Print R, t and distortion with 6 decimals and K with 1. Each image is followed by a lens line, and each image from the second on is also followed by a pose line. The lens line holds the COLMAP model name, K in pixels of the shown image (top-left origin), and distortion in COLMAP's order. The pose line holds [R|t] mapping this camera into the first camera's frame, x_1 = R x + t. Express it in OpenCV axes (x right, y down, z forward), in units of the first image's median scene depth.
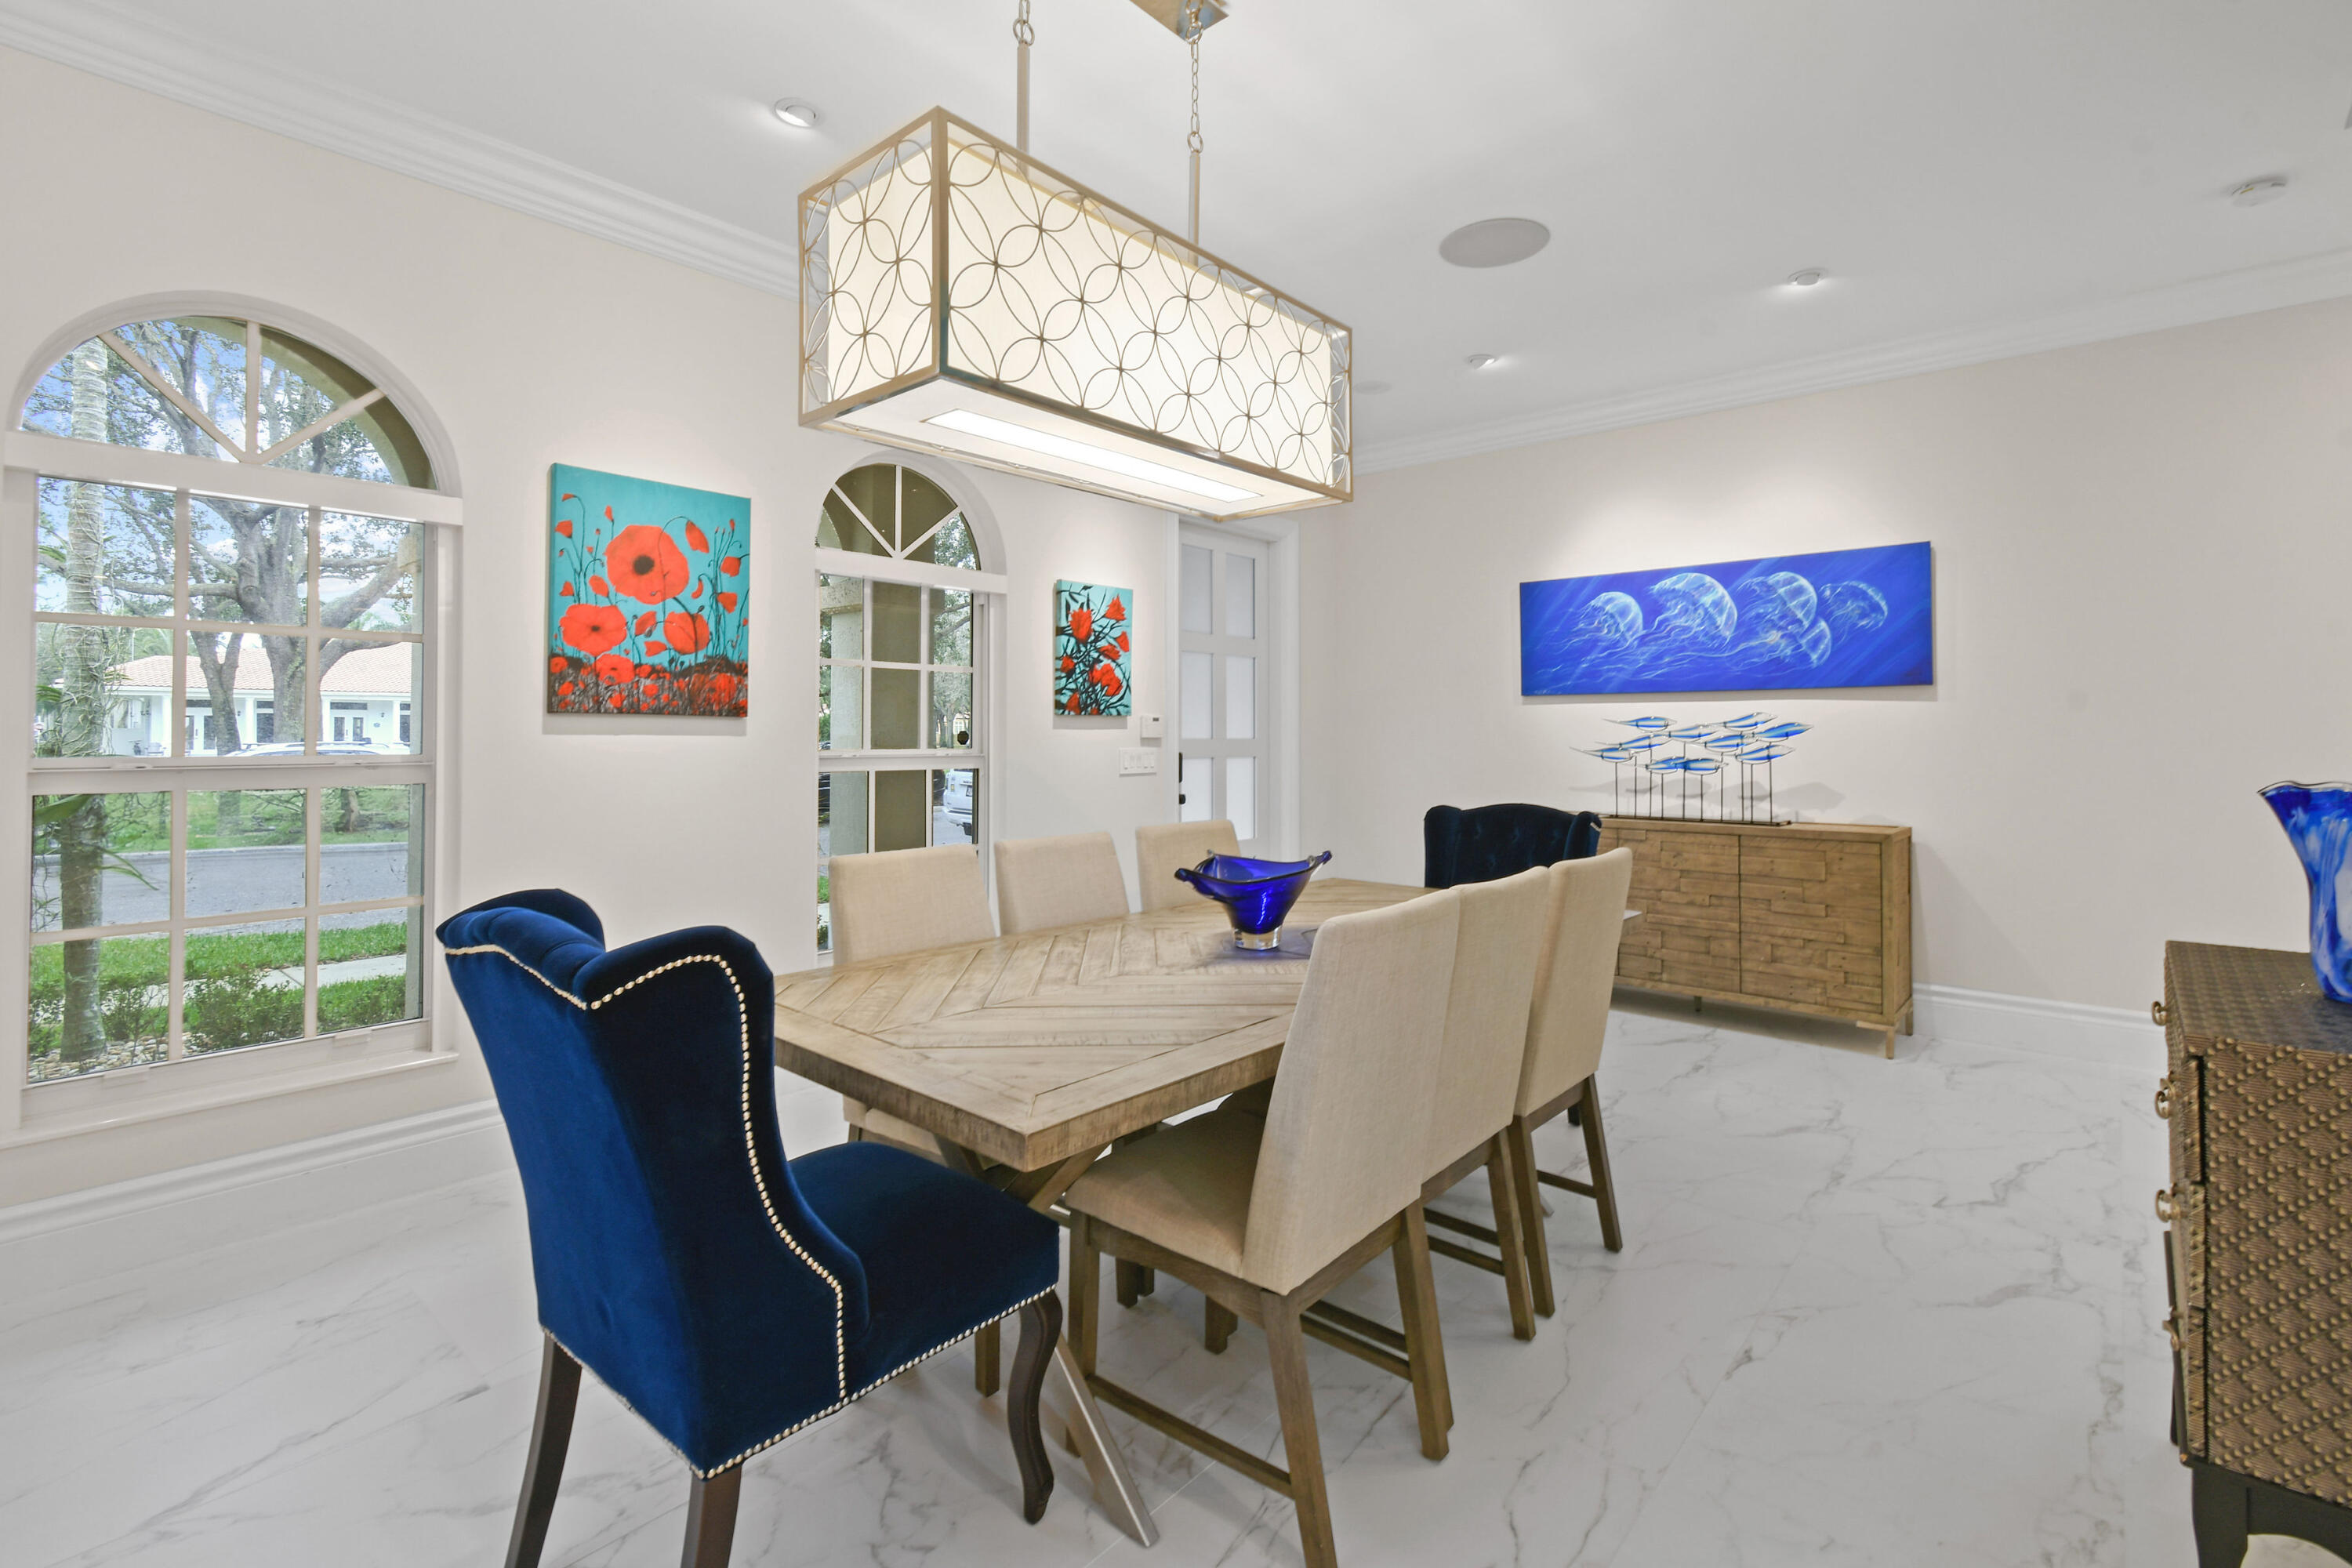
lens RADIAL K [[1066.7, 0, 1183.4], [0, 1066.7, 753.4], [0, 0, 1]] dist [0.000357, -0.000890]
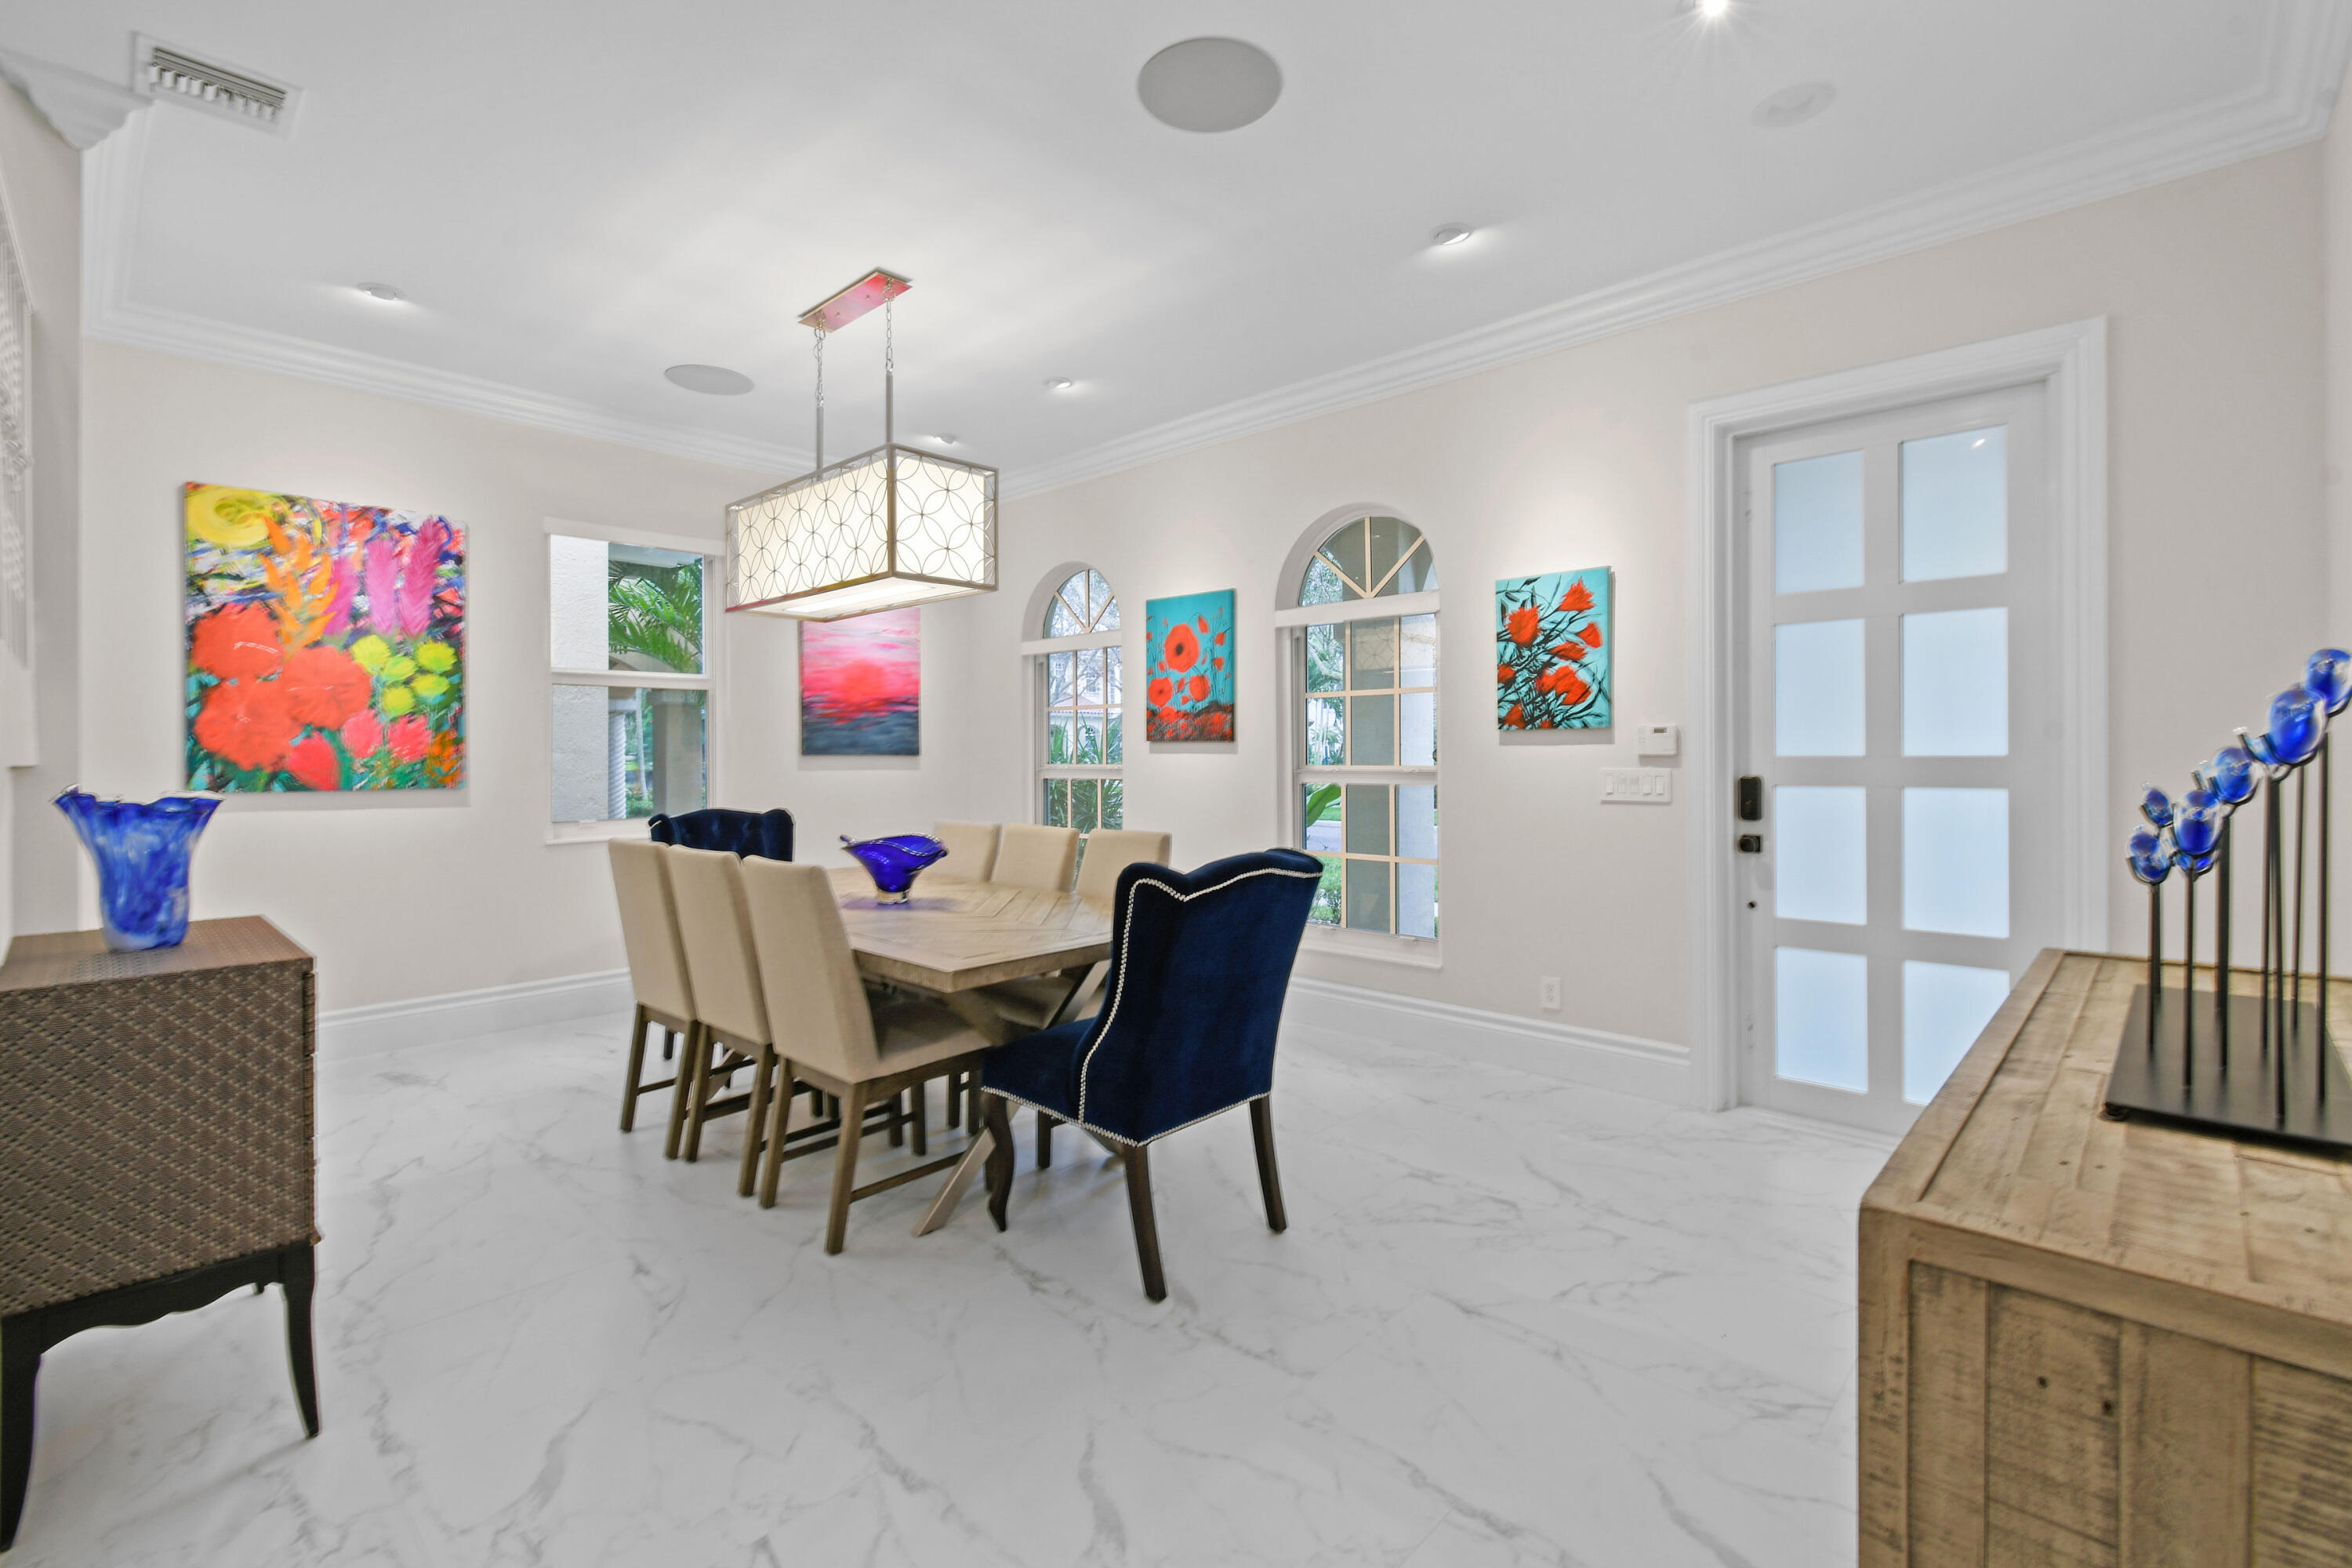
lens RADIAL K [[1048.9, 0, 1178.3], [0, 1048.9, 752.6], [0, 0, 1]] dist [0.001031, -0.000544]
pose [[-0.032908, 0.004320, -0.999449, 0.859177], [-0.006233, 0.999970, 0.004528, -0.021696], [0.999439, 0.006379, -0.032880, 0.835073]]
